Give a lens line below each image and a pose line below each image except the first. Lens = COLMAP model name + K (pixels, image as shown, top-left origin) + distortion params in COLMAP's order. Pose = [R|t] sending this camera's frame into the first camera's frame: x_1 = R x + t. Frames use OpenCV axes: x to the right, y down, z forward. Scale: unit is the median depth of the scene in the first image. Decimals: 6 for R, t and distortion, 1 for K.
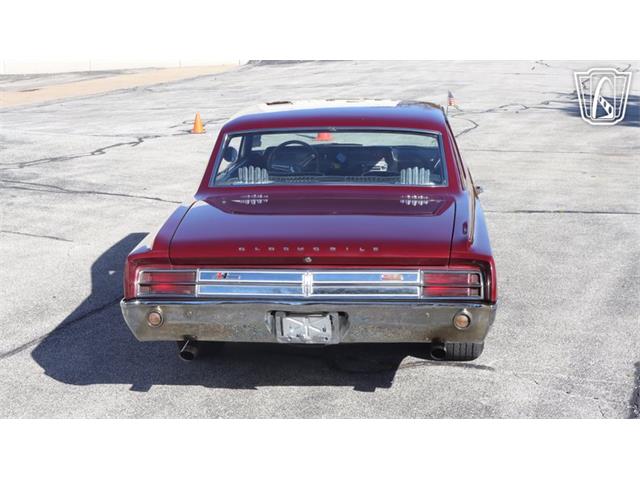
lens RADIAL K [[1237.2, 0, 320.0], [0, 1237.2, 240.0], [0, 0, 1]] dist [0.072562, 0.043086]
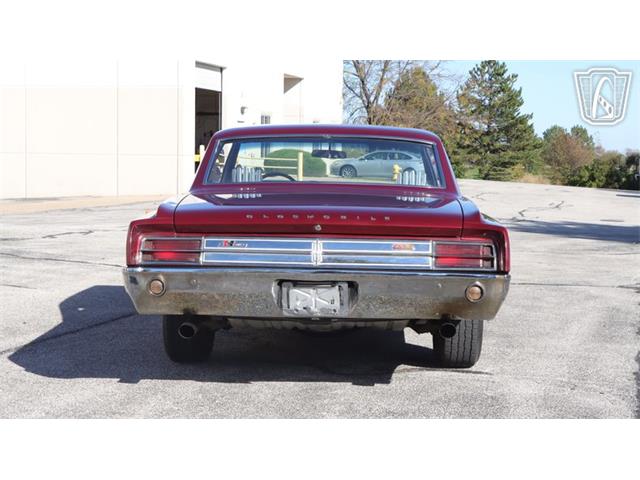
lens RADIAL K [[1237.2, 0, 320.0], [0, 1237.2, 240.0], [0, 0, 1]] dist [0.072562, 0.043086]
pose [[0.997917, 0.025304, 0.059338, -0.063996], [-0.017664, 0.991885, -0.125908, 0.144472], [-0.062043, 0.124598, 0.990266, 0.033488]]
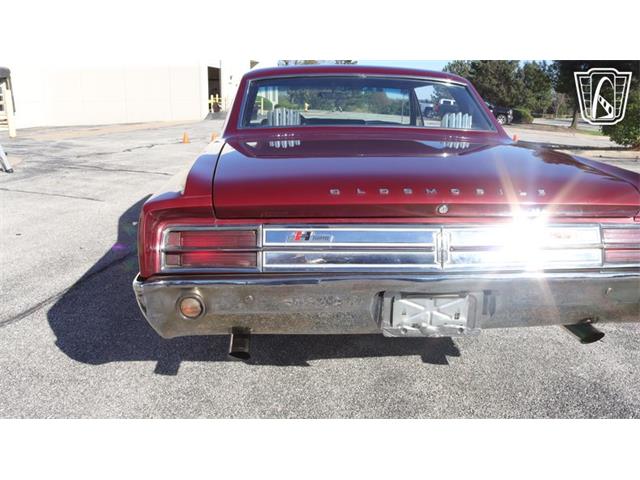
lens RADIAL K [[533.0, 0, 320.0], [0, 533.0, 240.0], [0, 0, 1]] dist [-0.112910, 0.008489]
pose [[0.986685, -0.015204, 0.161929, -0.111013], [0.004872, 0.997937, 0.064017, 0.013844], [-0.162568, -0.062376, 0.984724, 0.727385]]
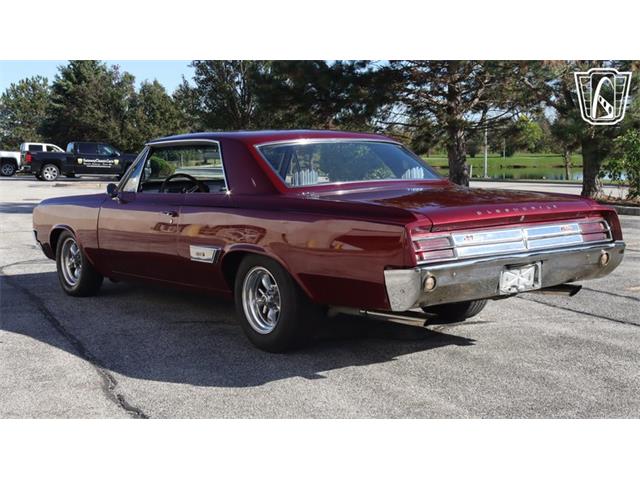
lens RADIAL K [[940.2, 0, 320.0], [0, 940.2, 240.0], [0, 0, 1]] dist [0.004989, 0.012640]
pose [[0.717983, -0.063205, 0.693185, -0.744487], [0.133781, 0.989833, -0.048314, 0.052264], [-0.683083, 0.127424, 0.719139, 0.481470]]
